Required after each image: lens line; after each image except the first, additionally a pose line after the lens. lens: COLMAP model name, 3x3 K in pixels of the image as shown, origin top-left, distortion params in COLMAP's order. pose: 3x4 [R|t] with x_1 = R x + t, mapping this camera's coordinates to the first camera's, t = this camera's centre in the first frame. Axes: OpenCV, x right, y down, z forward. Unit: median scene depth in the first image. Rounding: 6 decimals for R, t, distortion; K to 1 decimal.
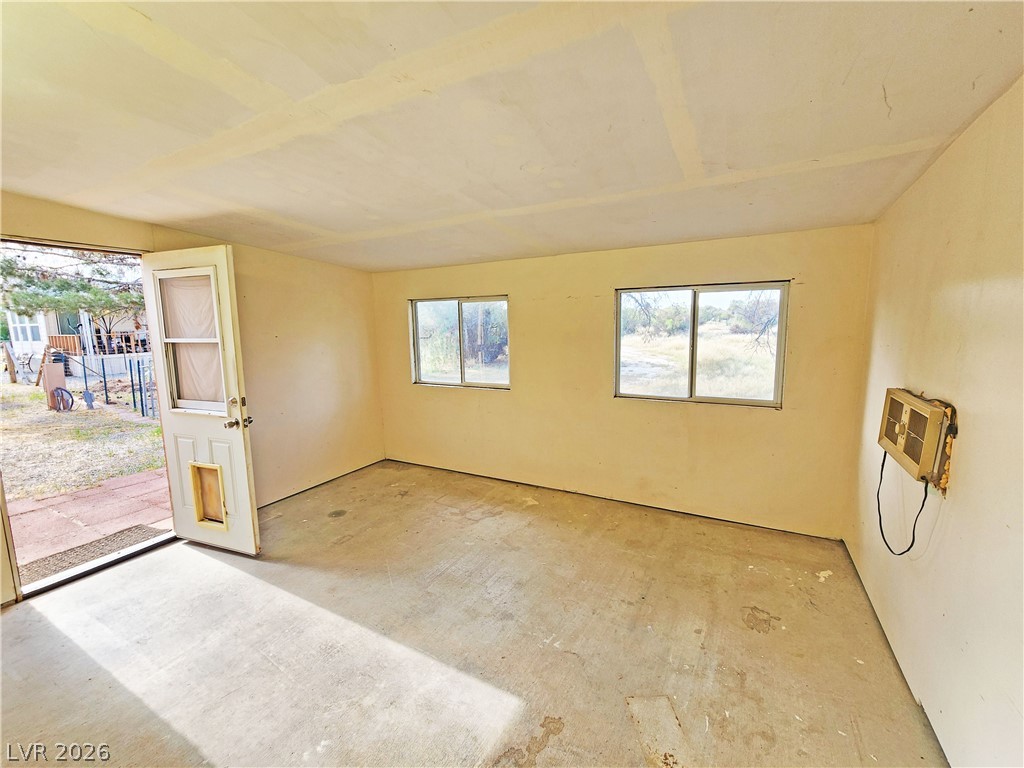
lens RADIAL K [[416.9, 0, 508.3], [0, 416.9, 381.8], [0, 0, 1]] dist [-0.002859, -0.000111]
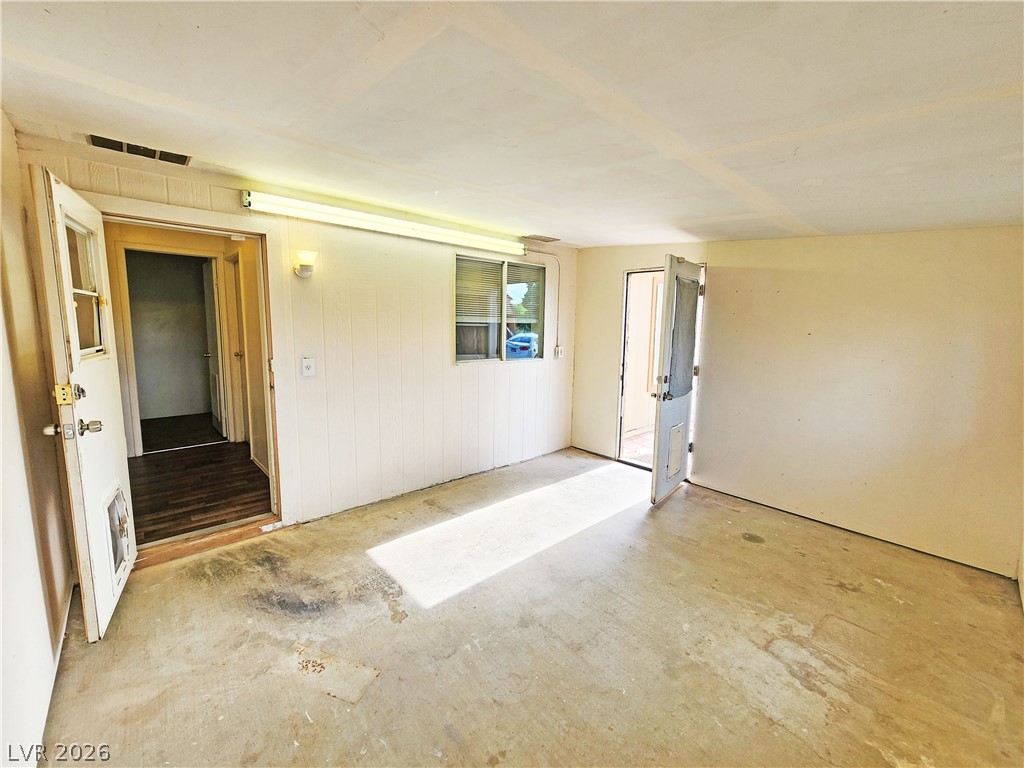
lens RADIAL K [[416.9, 0, 508.3], [0, 416.9, 378.3], [0, 0, 1]] dist [-0.002859, -0.000111]
pose [[-0.318366, 0.135638, -0.938214, 0.519925], [-0.144932, 0.971111, 0.189574, -0.096580], [0.936823, 0.196331, -0.289510, 0.714153]]
